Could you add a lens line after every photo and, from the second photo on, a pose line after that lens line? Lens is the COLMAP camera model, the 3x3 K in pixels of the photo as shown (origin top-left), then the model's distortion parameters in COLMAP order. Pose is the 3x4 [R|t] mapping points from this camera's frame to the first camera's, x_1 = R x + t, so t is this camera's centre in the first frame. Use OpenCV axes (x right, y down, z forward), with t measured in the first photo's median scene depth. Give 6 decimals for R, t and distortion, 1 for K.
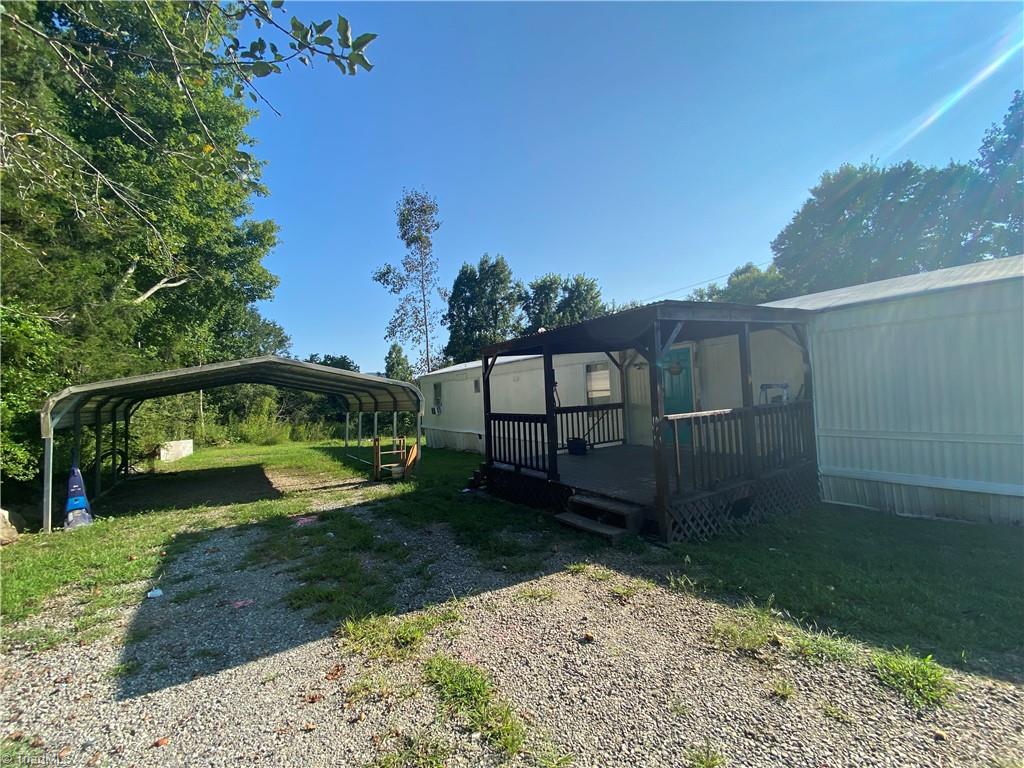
lens RADIAL K [[413.0, 0, 512.1], [0, 413.0, 387.9], [0, 0, 1]] dist [-0.014349, -0.004074]
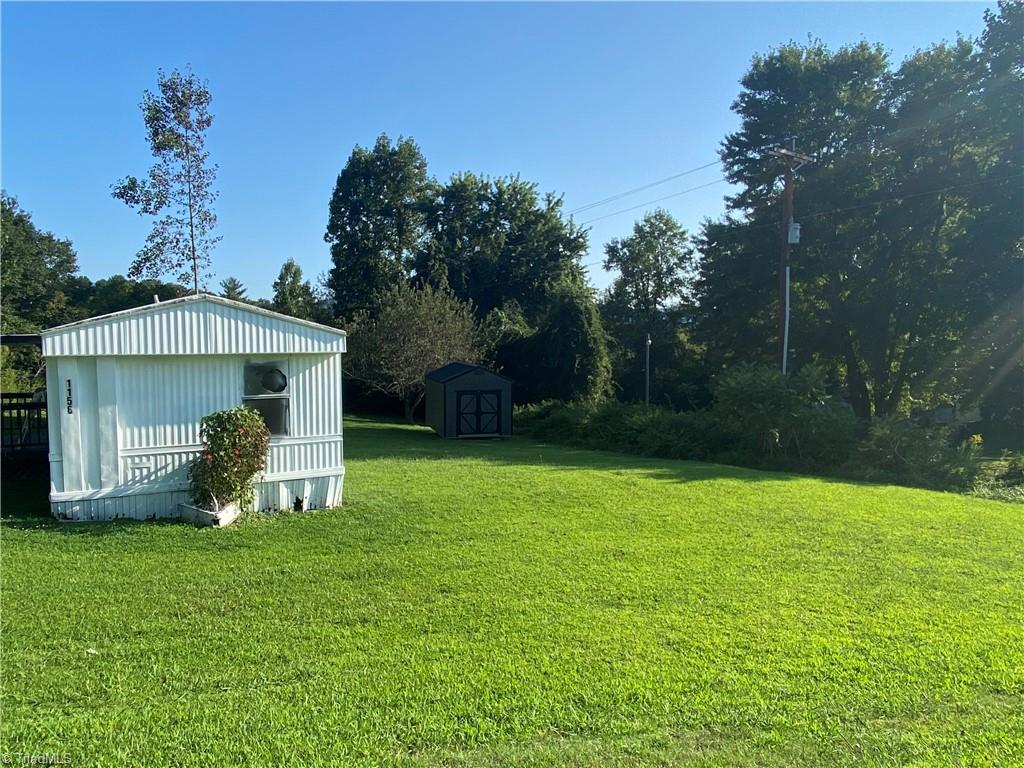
lens RADIAL K [[729.3, 0, 509.6], [0, 729.3, 390.1], [0, 0, 1]] dist [-0.008422, -0.000943]
pose [[0.993543, 0.061850, -0.095112, 0.298235], [-0.054565, 0.995507, 0.077380, -0.030854], [0.099471, -0.071690, 0.992455, -0.150137]]
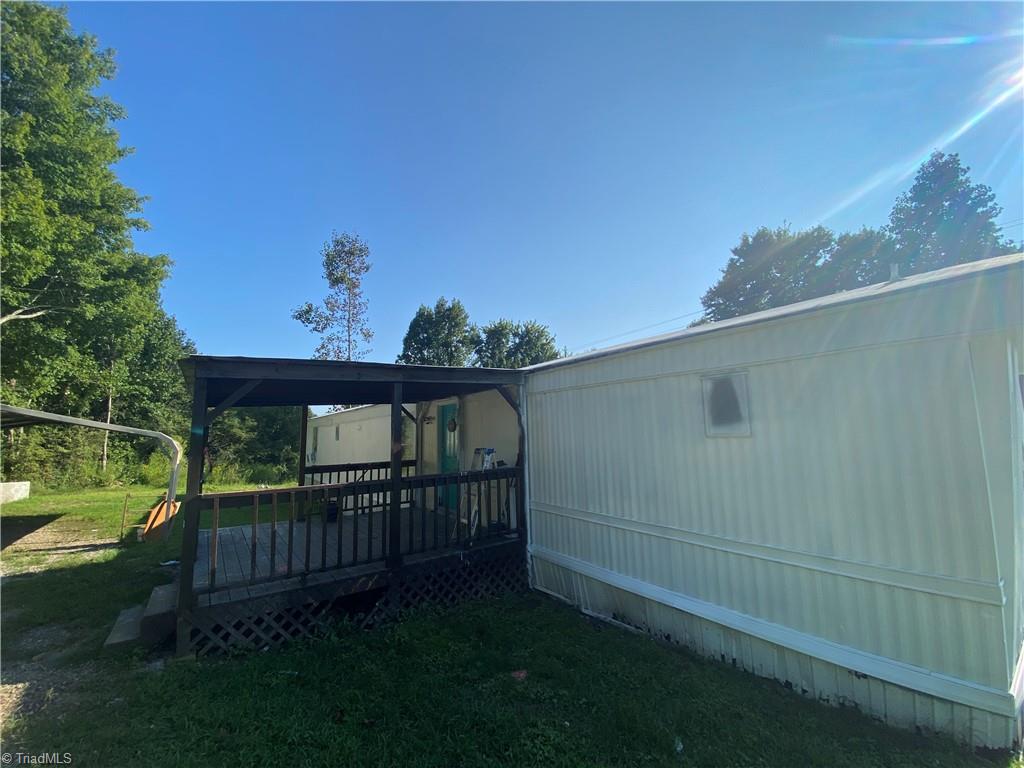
lens RADIAL K [[413.0, 0, 515.6], [0, 413.0, 383.5], [0, 0, 1]] dist [-0.014349, -0.004074]
pose [[0.998360, 0.031888, 0.047543, 0.084809], [-0.026345, 0.993249, -0.112969, -0.006648], [-0.050825, 0.111532, 0.992460, 0.011850]]
